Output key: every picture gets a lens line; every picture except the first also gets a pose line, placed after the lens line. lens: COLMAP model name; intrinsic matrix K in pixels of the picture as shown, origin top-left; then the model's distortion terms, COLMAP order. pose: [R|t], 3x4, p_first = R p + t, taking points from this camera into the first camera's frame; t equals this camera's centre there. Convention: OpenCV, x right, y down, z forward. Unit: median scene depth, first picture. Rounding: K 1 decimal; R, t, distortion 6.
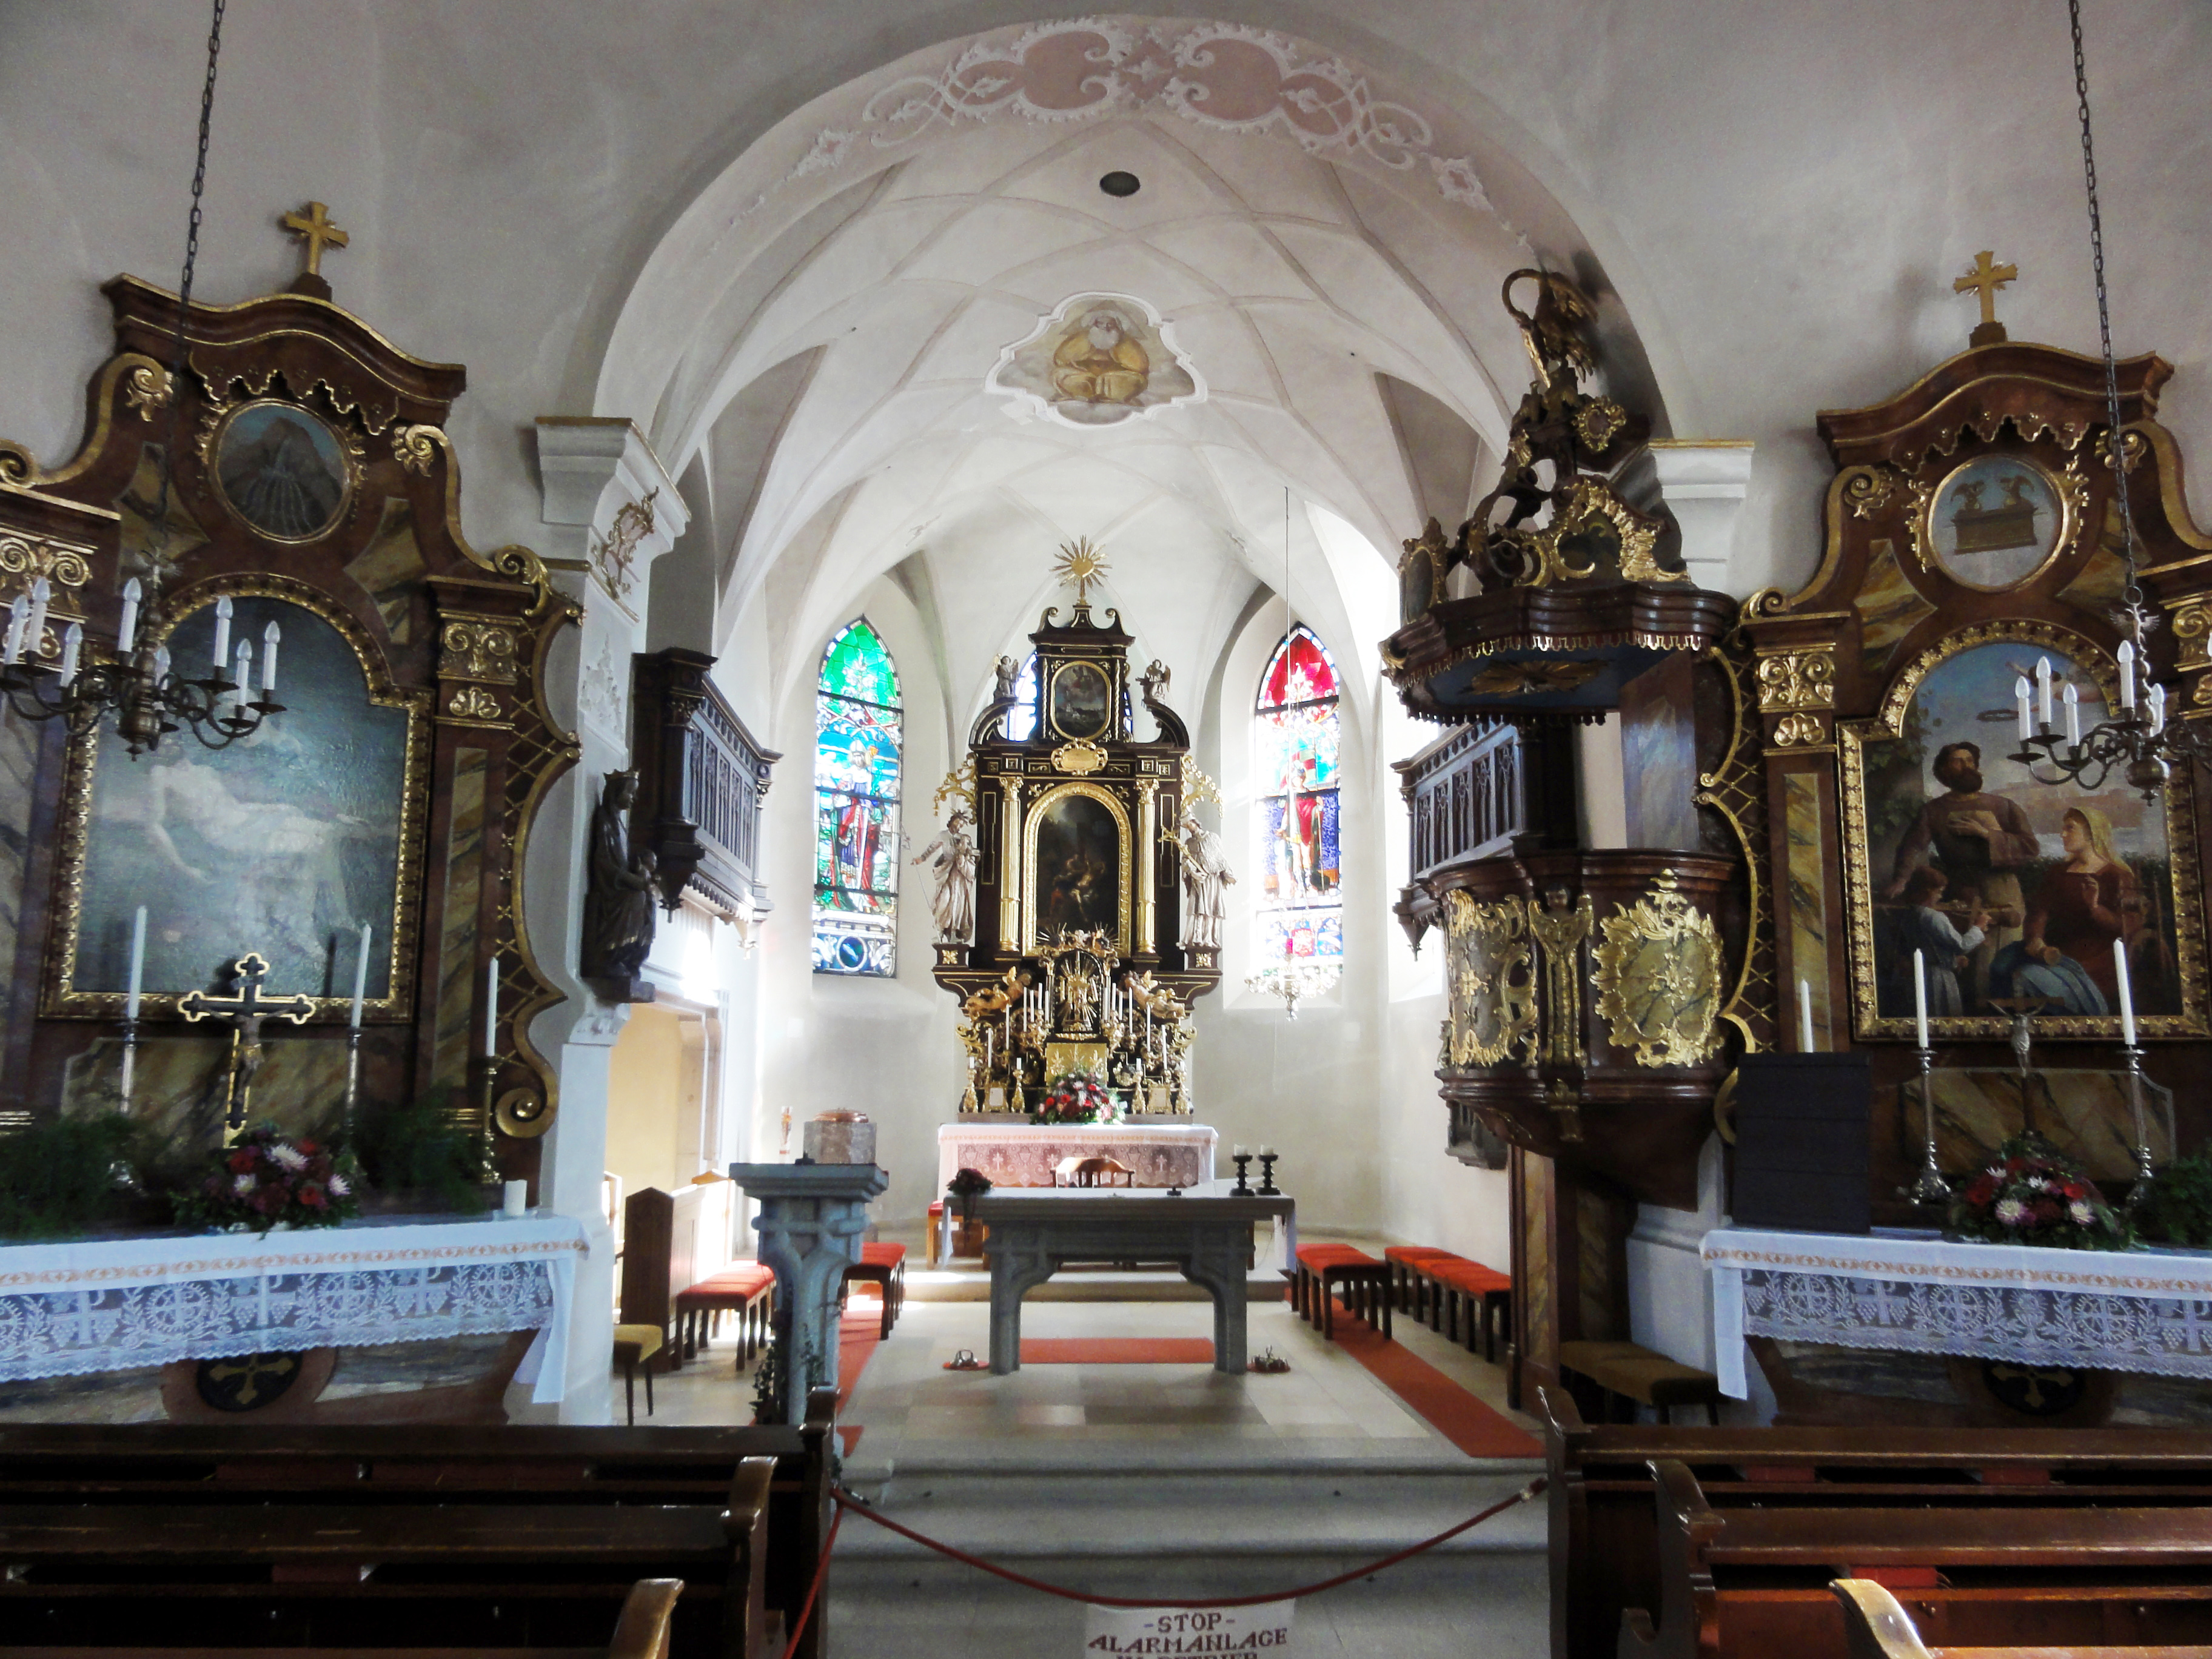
lens RADIAL K [[1549.8, 0, 1114.0], [0, 1549.8, 844.4], [0, 0, 1]] dist [0.008976, 0.001232]
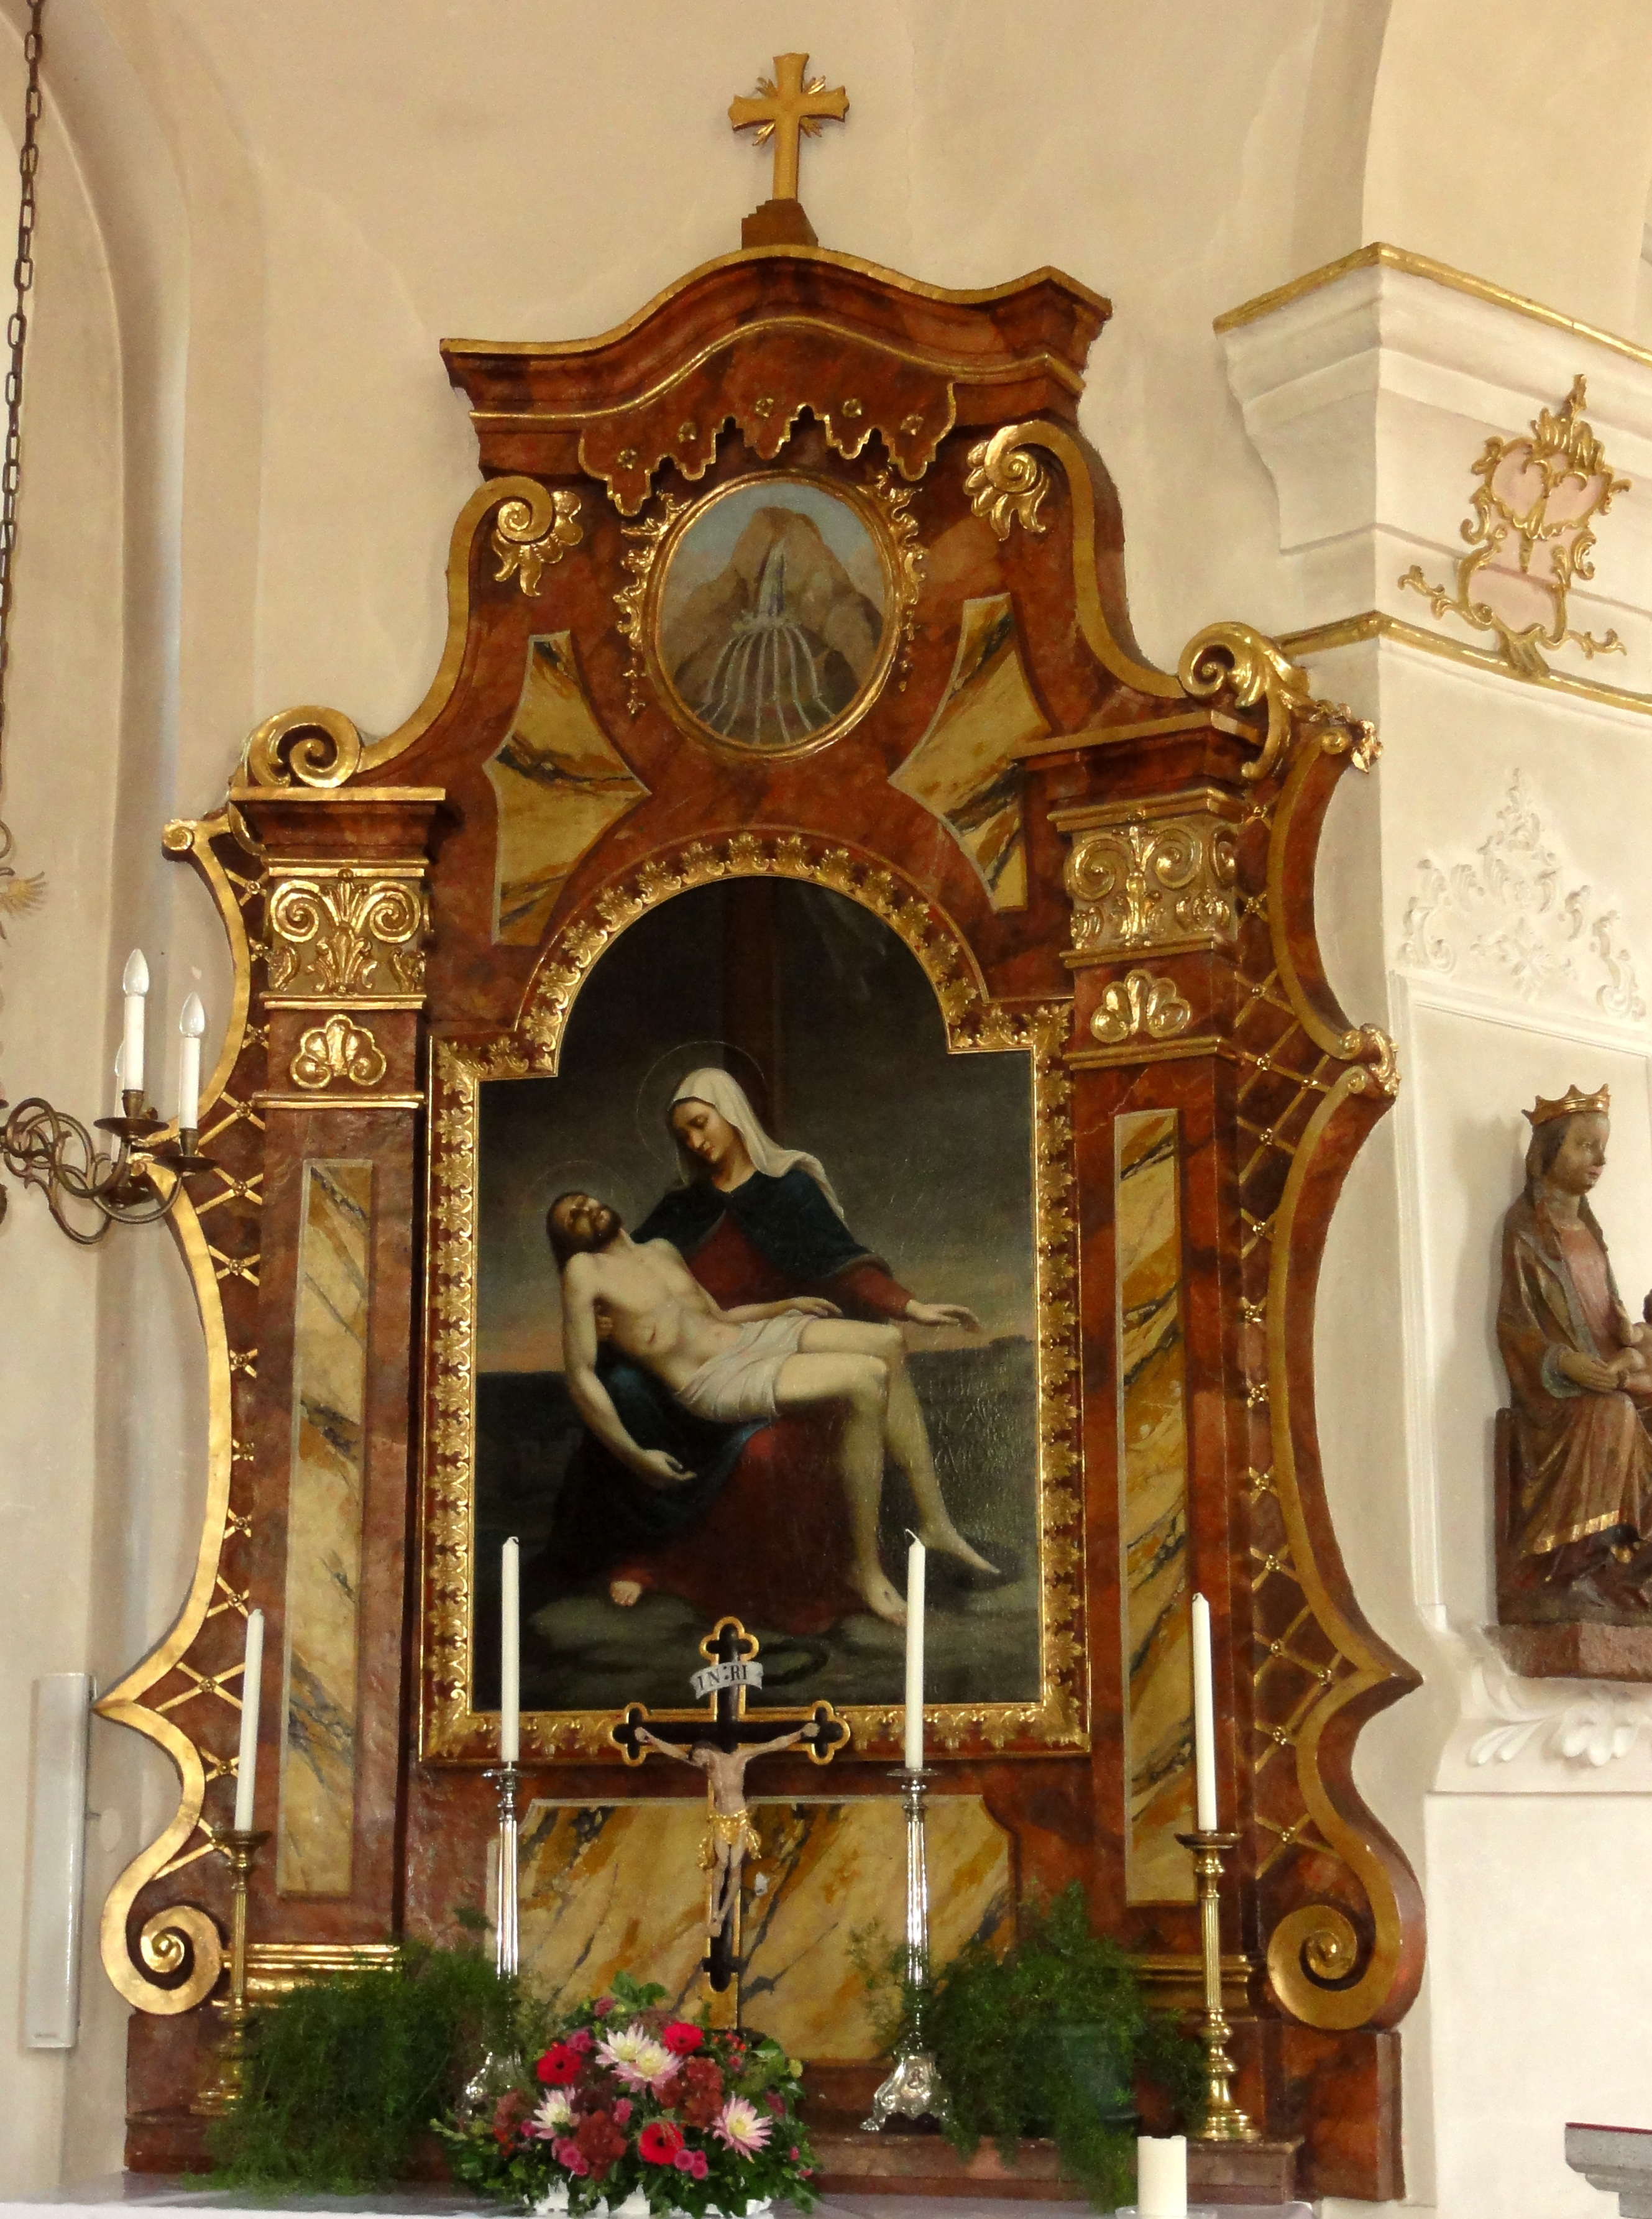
lens RADIAL K [[3559.4, 0, 826.0], [0, 3559.4, 1109.5], [0, 0, 1]] dist [0.005294, -0.014018]
pose [[0.593916, -0.166575, -0.787094, 0.166286], [0.121269, 0.985689, -0.117098, 0.022747], [0.795335, -0.025904, 0.605617, 0.174904]]
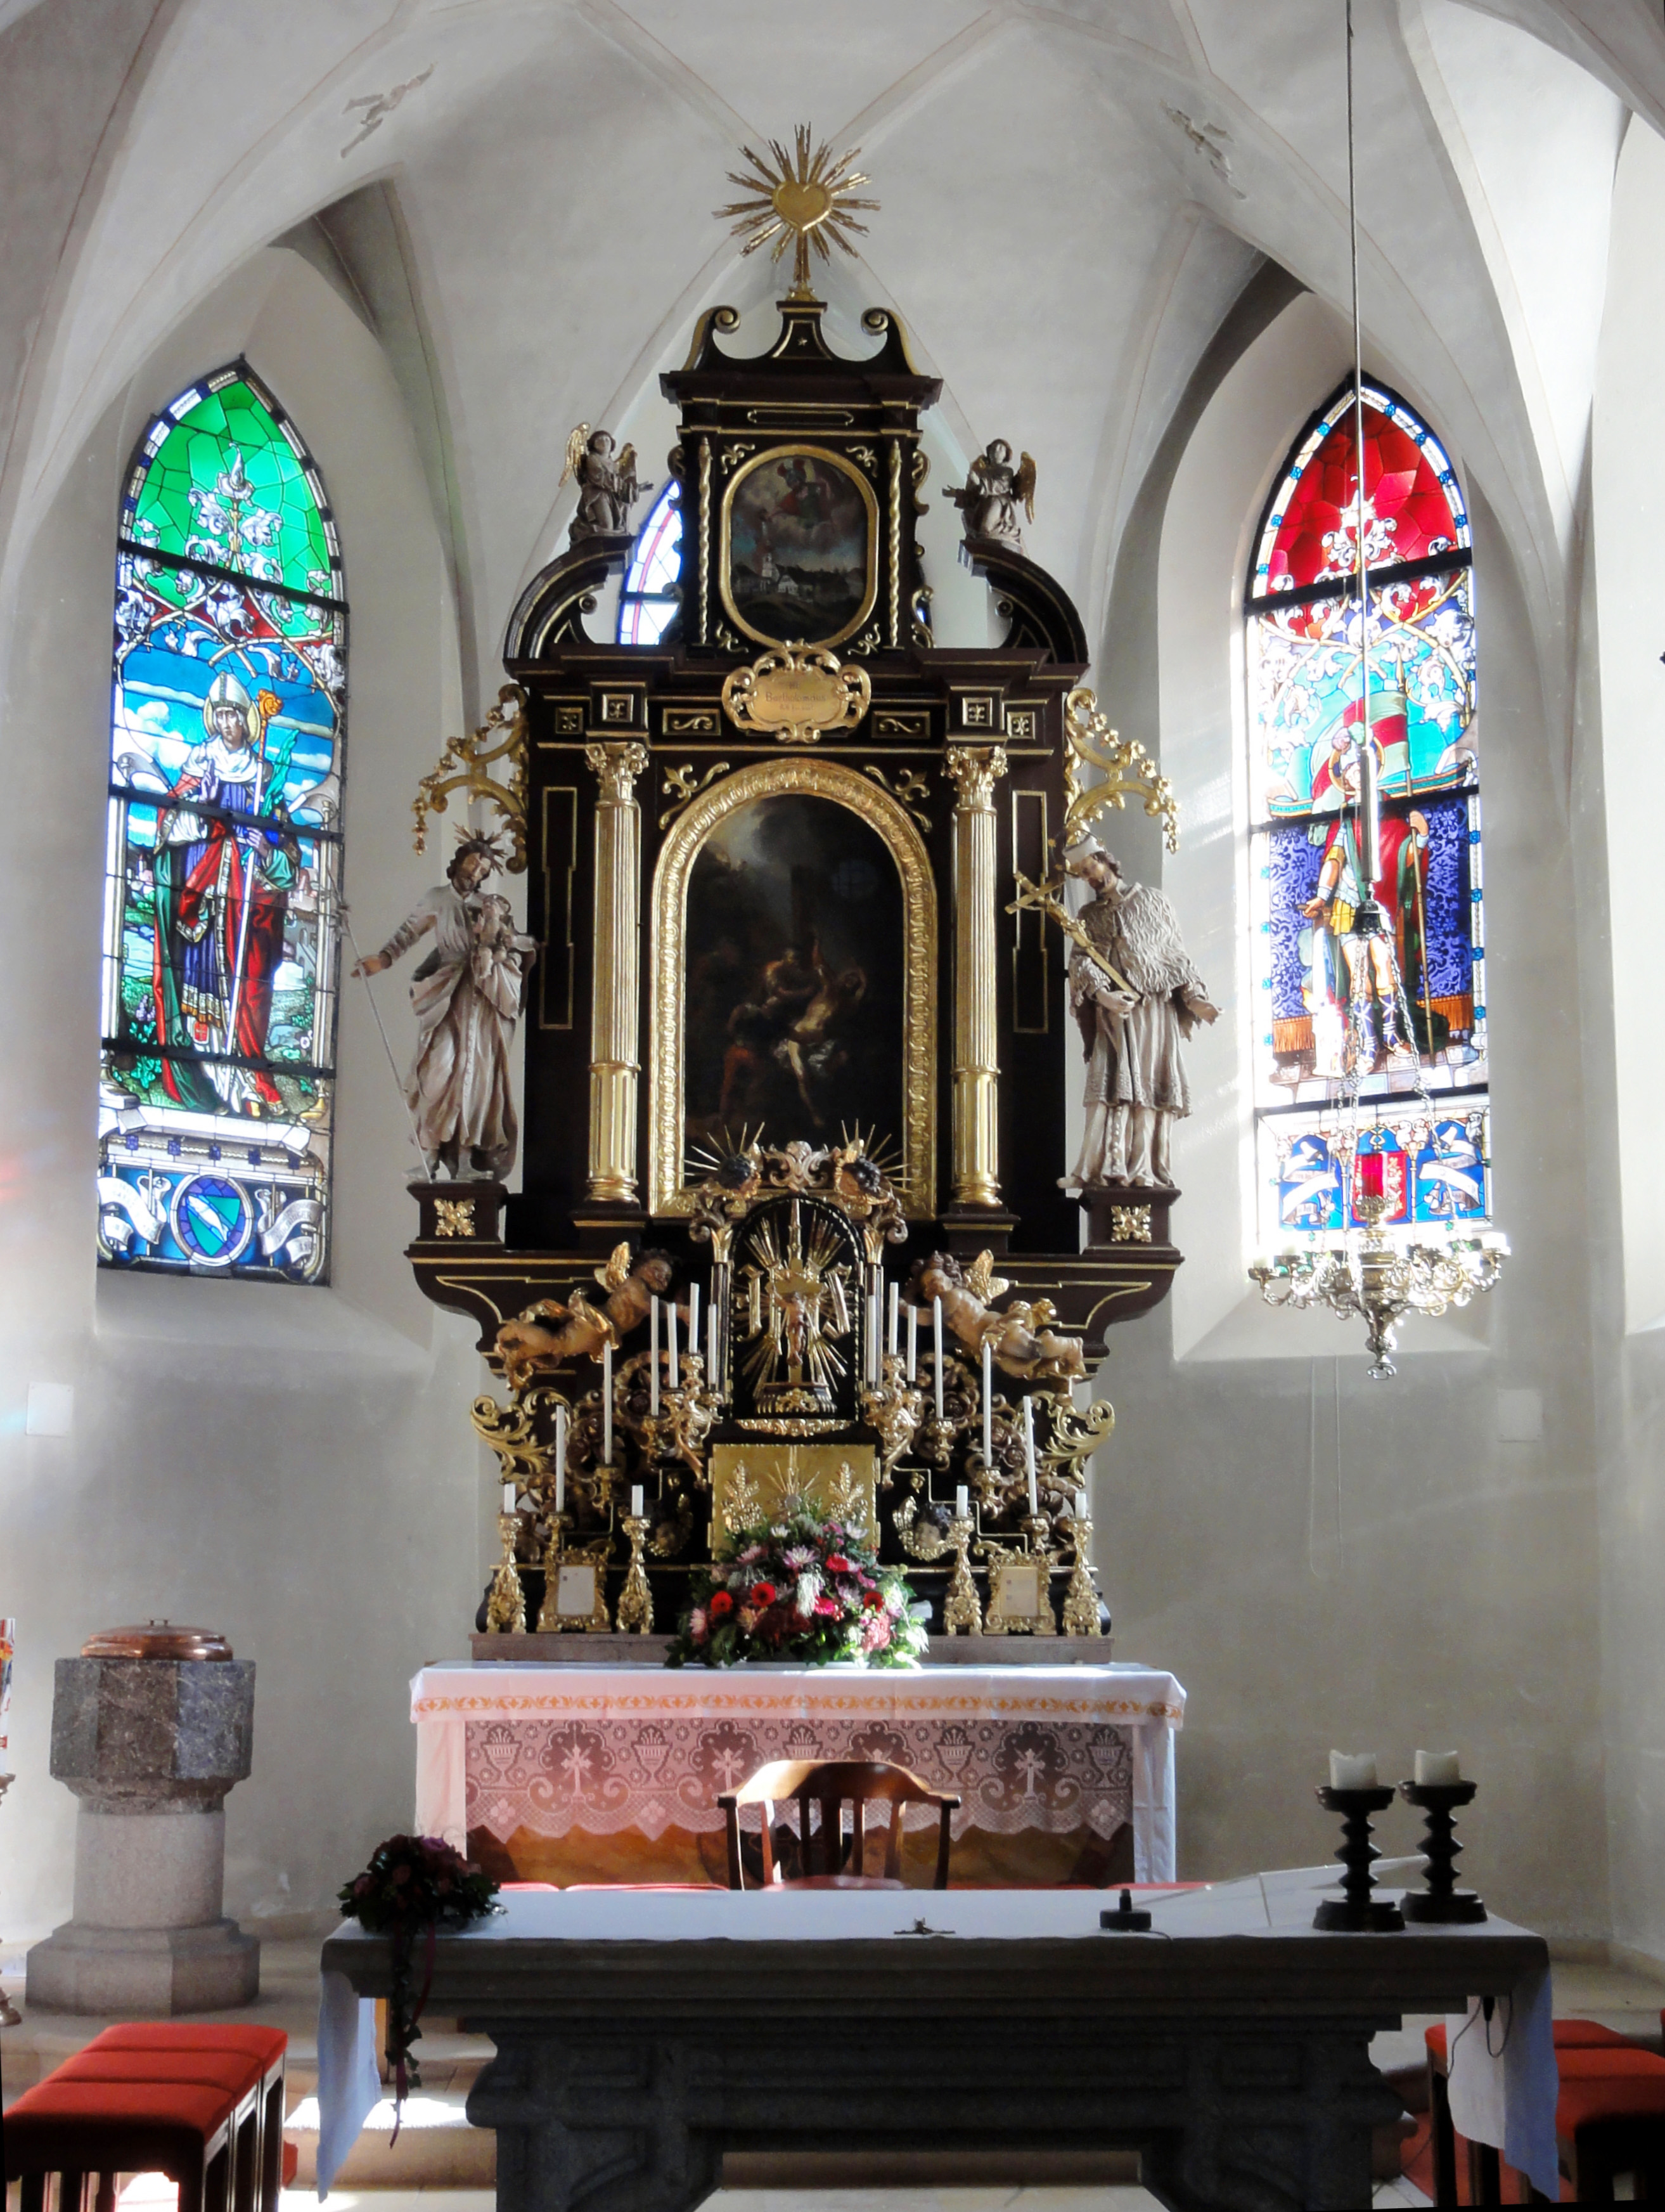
lens RADIAL K [[3058.1, 0, 832.5], [0, 3058.1, 1106.0], [0, 0, 1]] dist [-0.045878, -0.020671]
pose [[0.999897, -0.006293, -0.012895, -0.005108], [0.006356, 0.999968, 0.004807, 0.045801], [0.012865, -0.004888, 0.999905, 0.282455]]
